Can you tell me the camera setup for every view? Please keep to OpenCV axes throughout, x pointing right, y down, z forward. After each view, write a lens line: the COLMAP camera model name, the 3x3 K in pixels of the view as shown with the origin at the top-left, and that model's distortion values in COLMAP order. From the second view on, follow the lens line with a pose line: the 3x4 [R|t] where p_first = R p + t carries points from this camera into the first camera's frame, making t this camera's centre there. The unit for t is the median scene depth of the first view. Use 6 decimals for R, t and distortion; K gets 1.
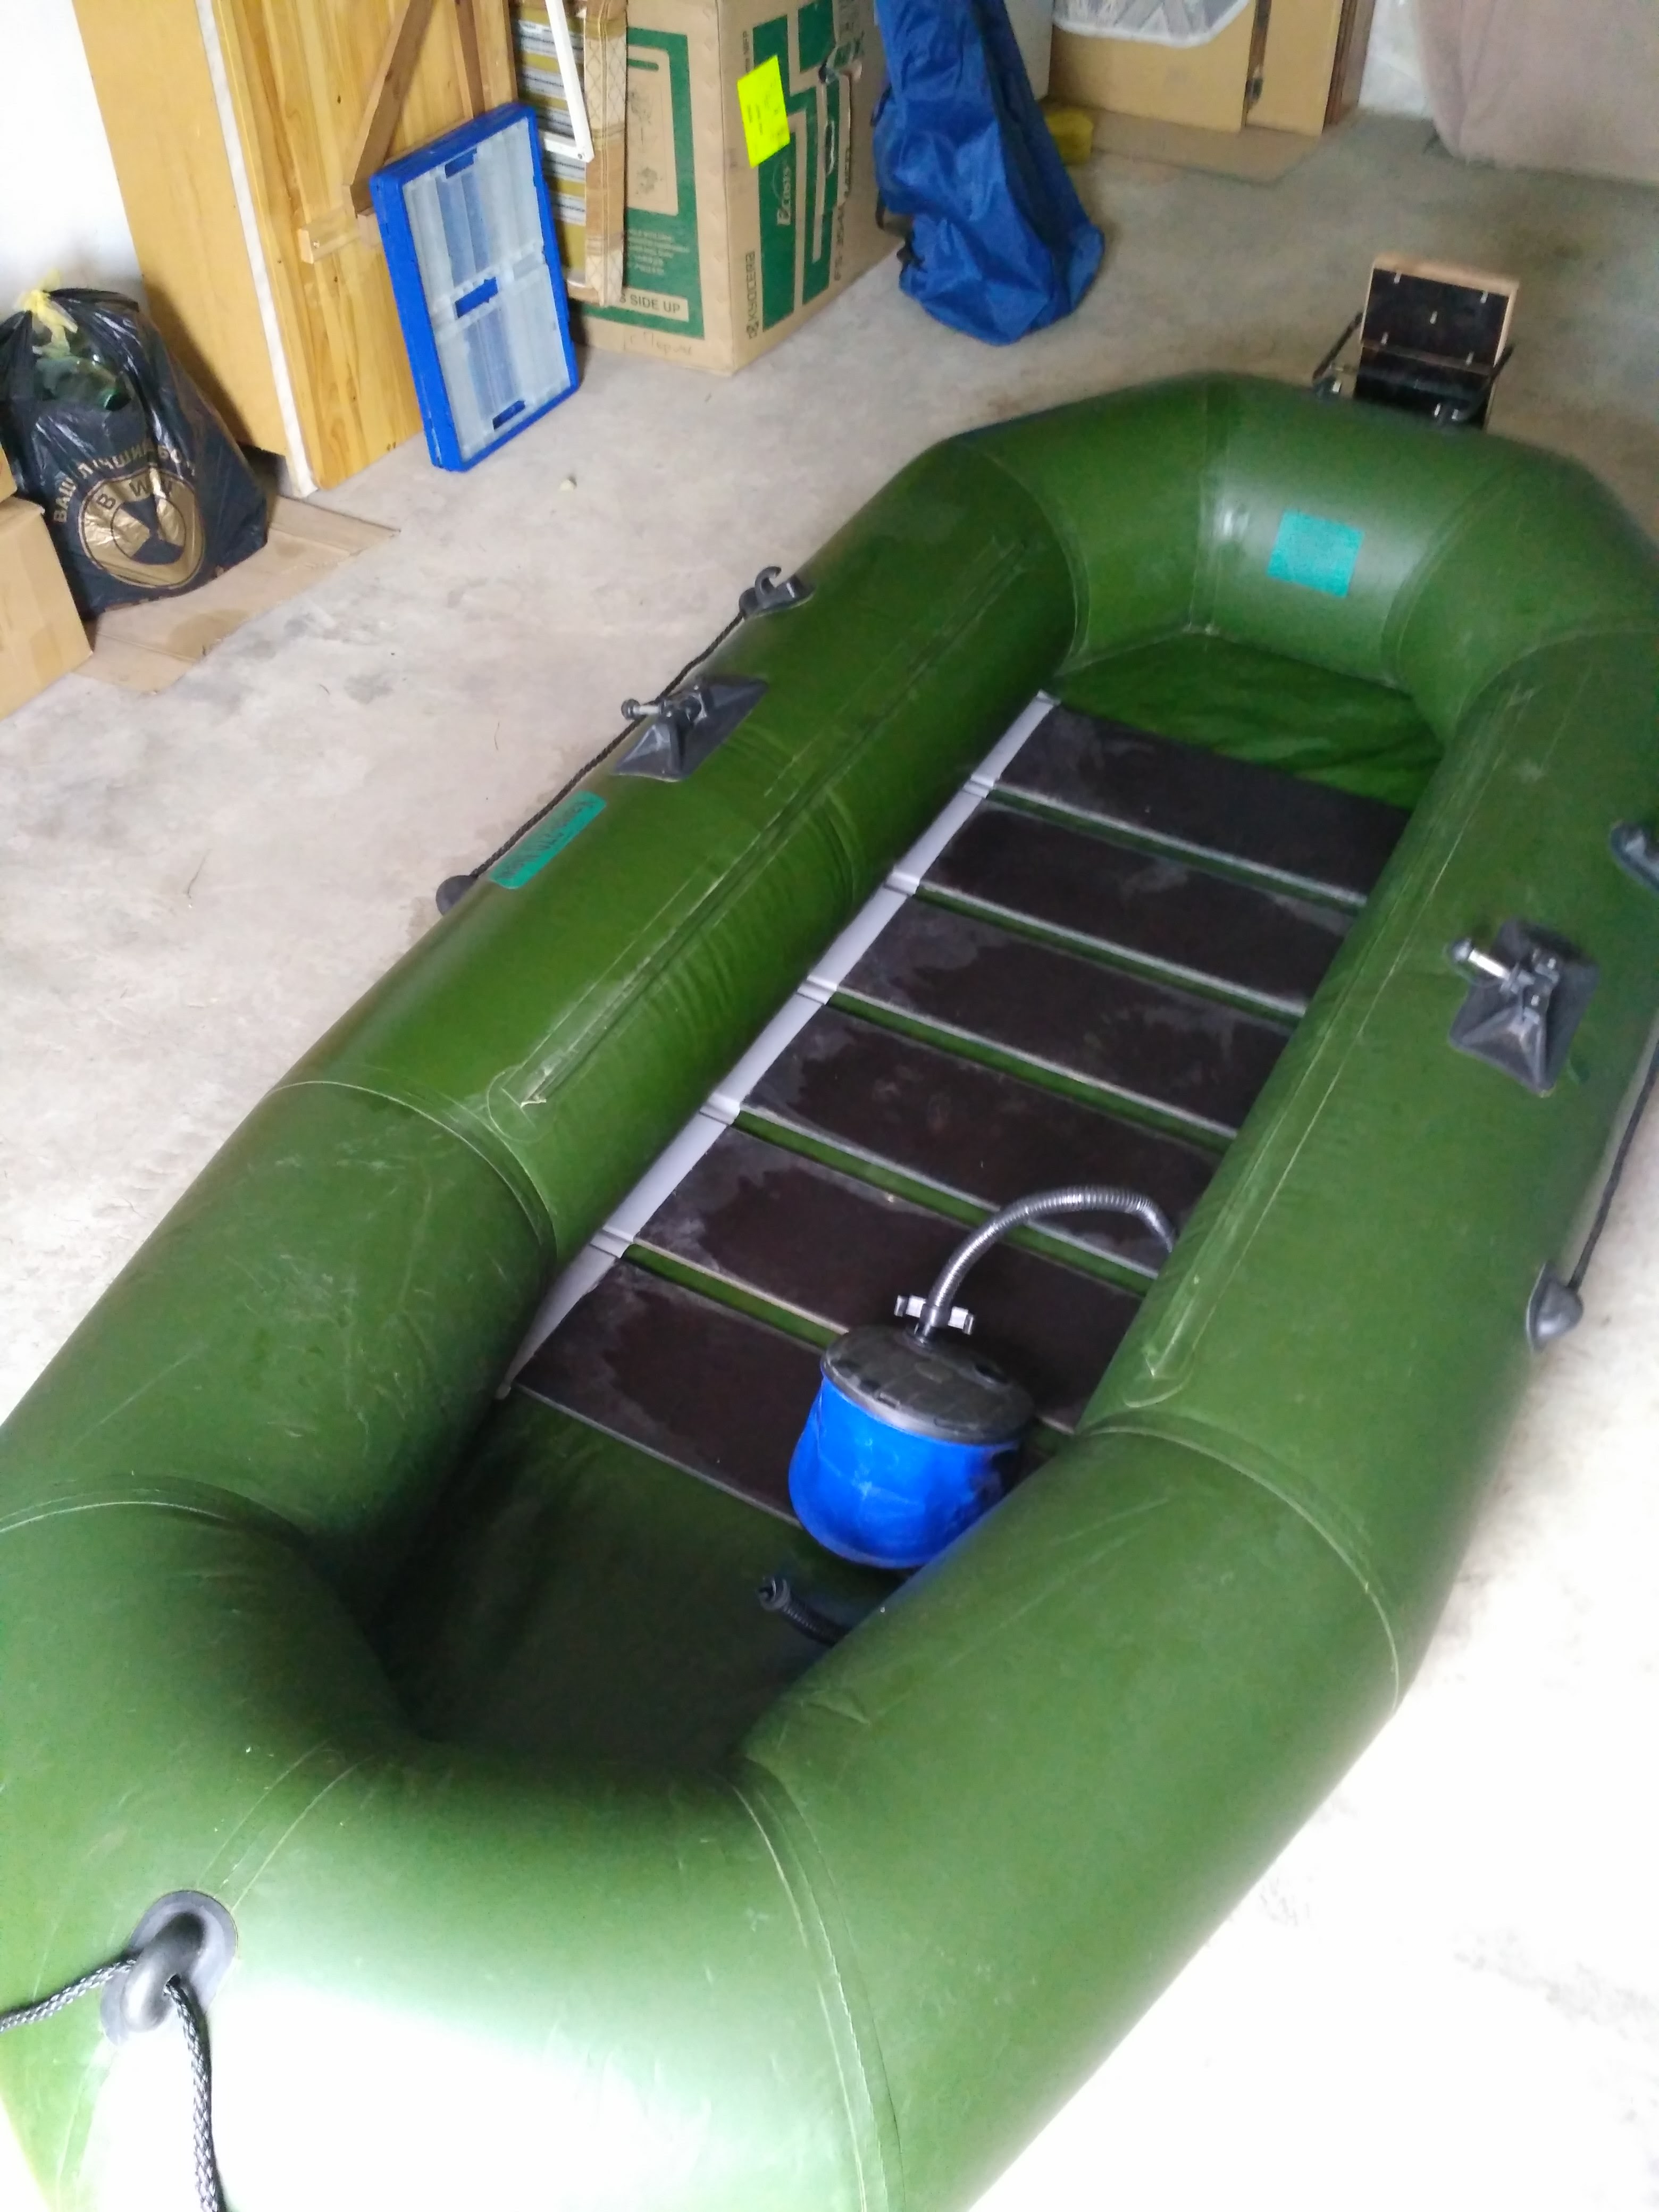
lens RADIAL K [[1976.2, 0, 840.1], [0, 1976.2, 1119.4], [0, 0, 1]] dist [0.057541, -0.108483]
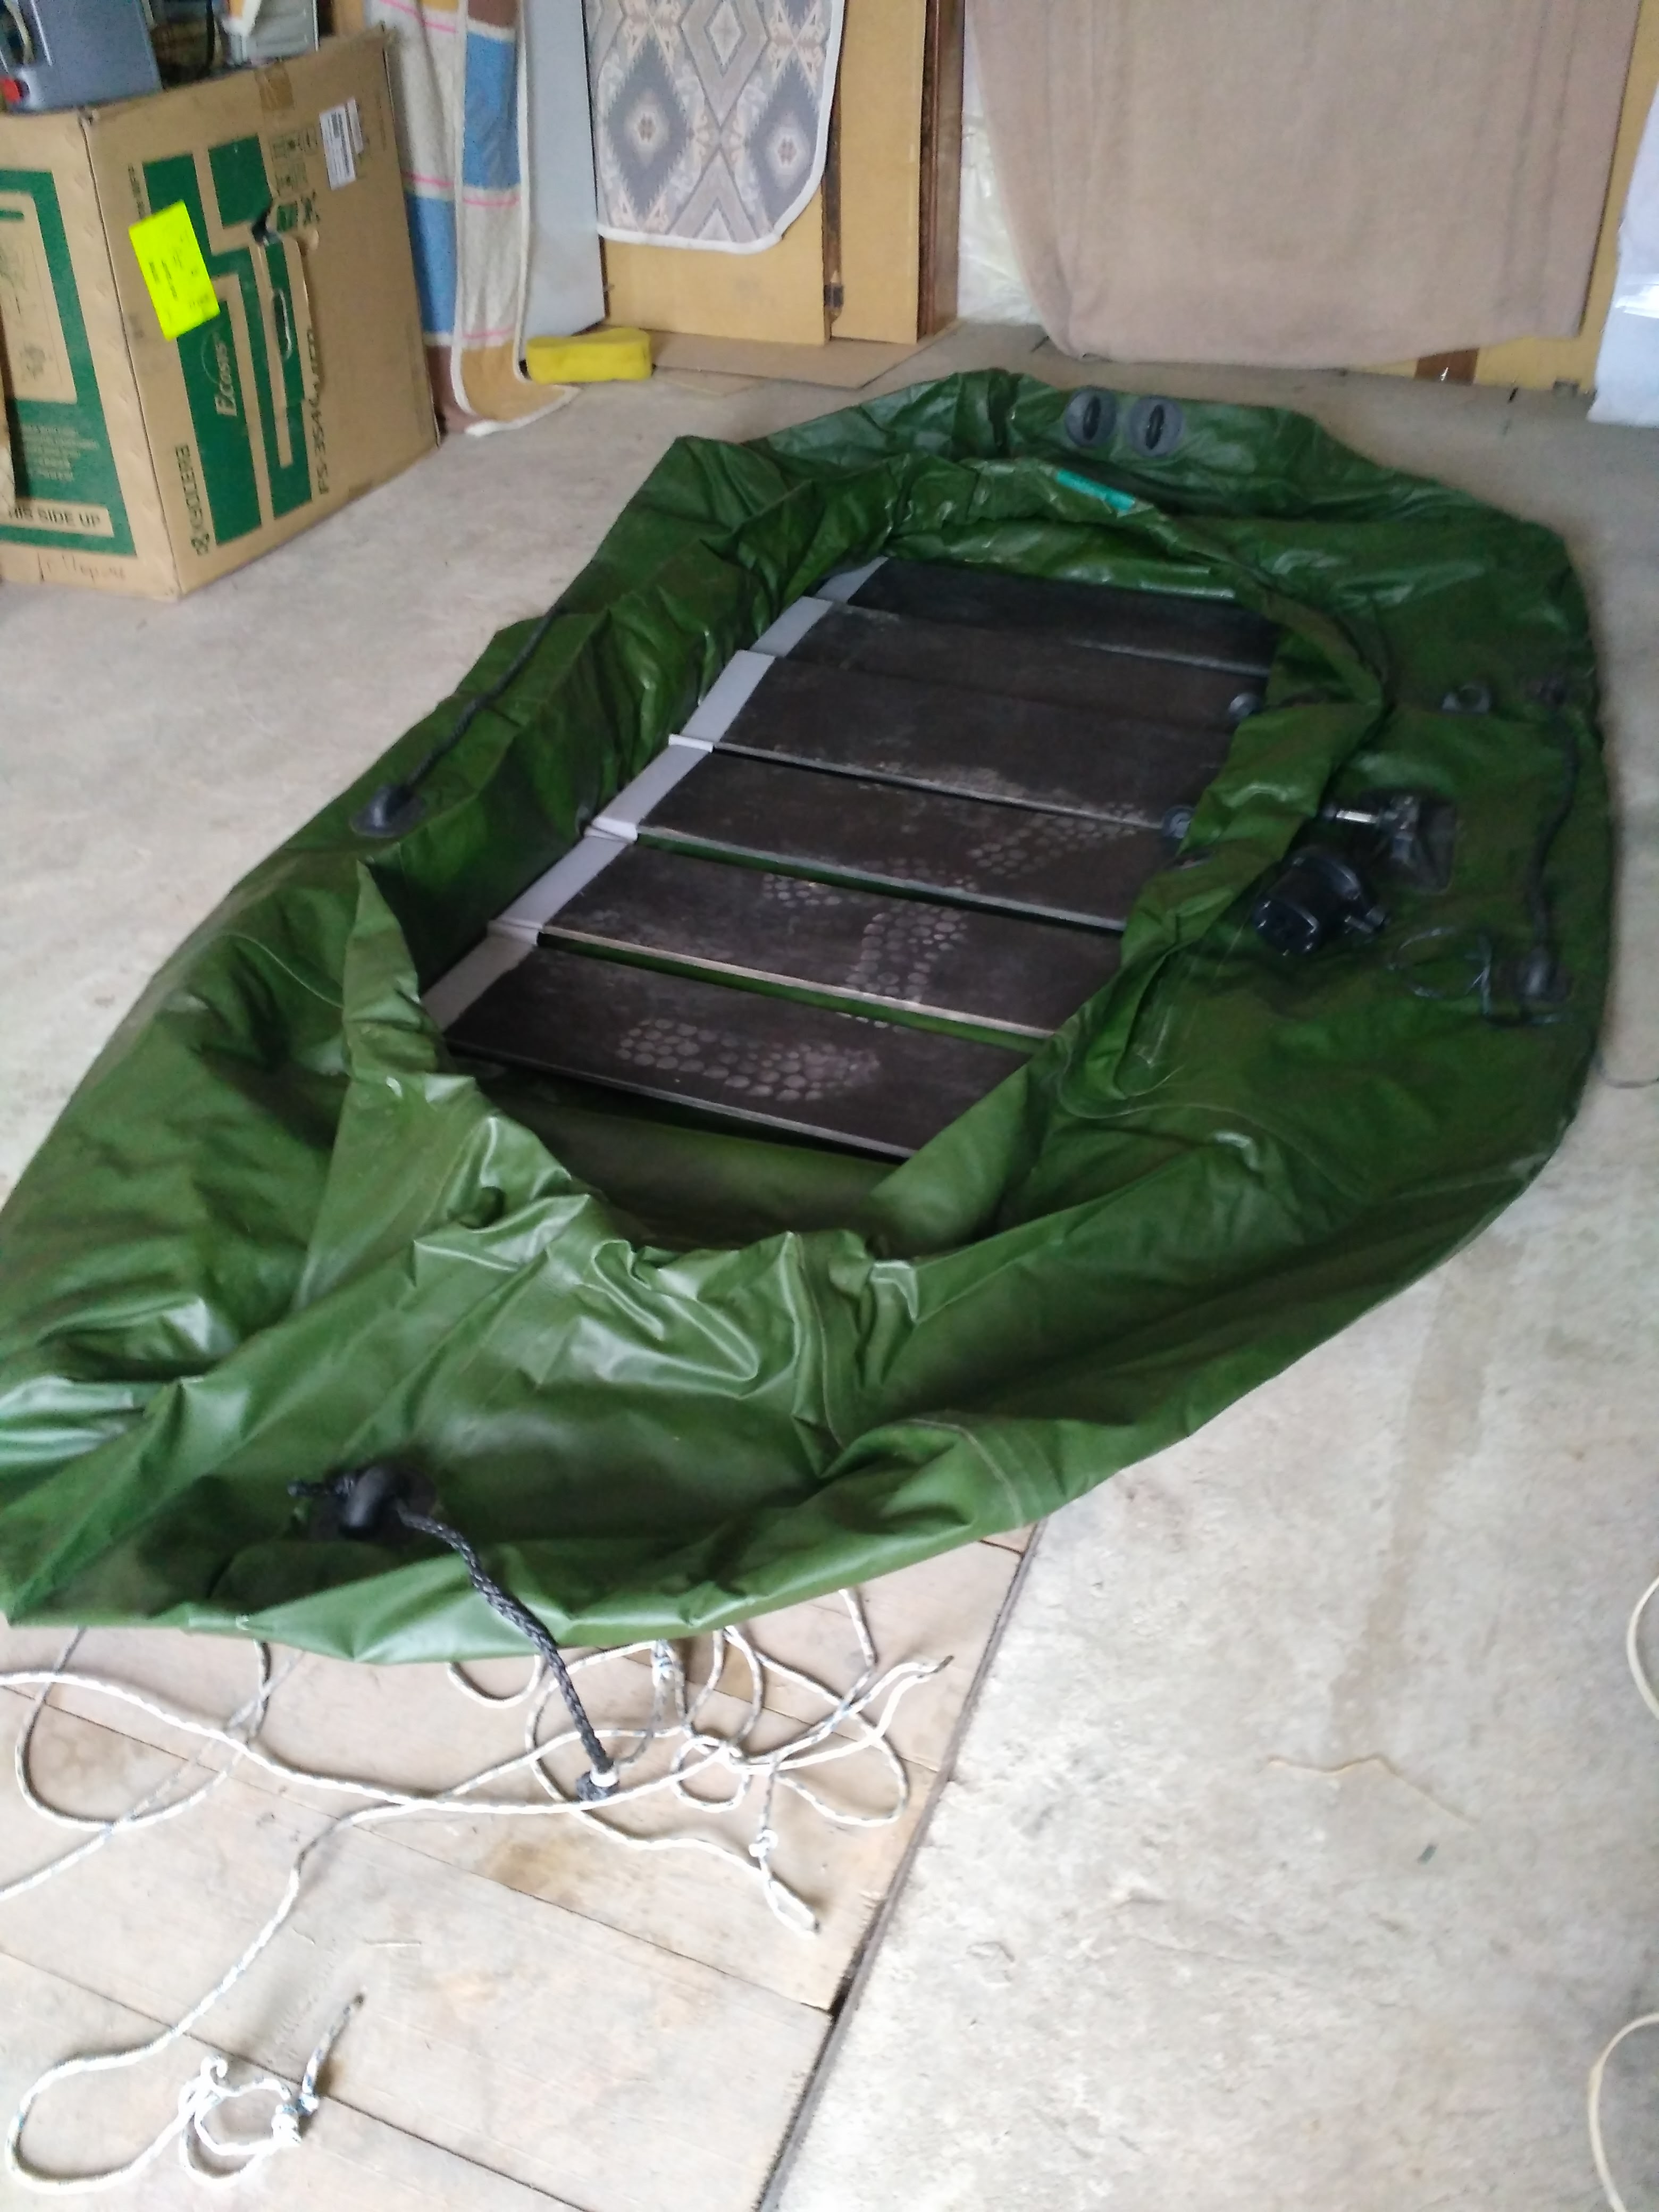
lens RADIAL K [[1976.2, 0, 811.2], [0, 1976.2, 1100.4], [0, 0, 1]] dist [0.057541, -0.108483]
pose [[0.992593, -0.076629, 0.094270, 0.107221], [0.092645, 0.979413, -0.179349, -0.016398], [-0.078586, 0.186755, 0.979258, 0.252356]]
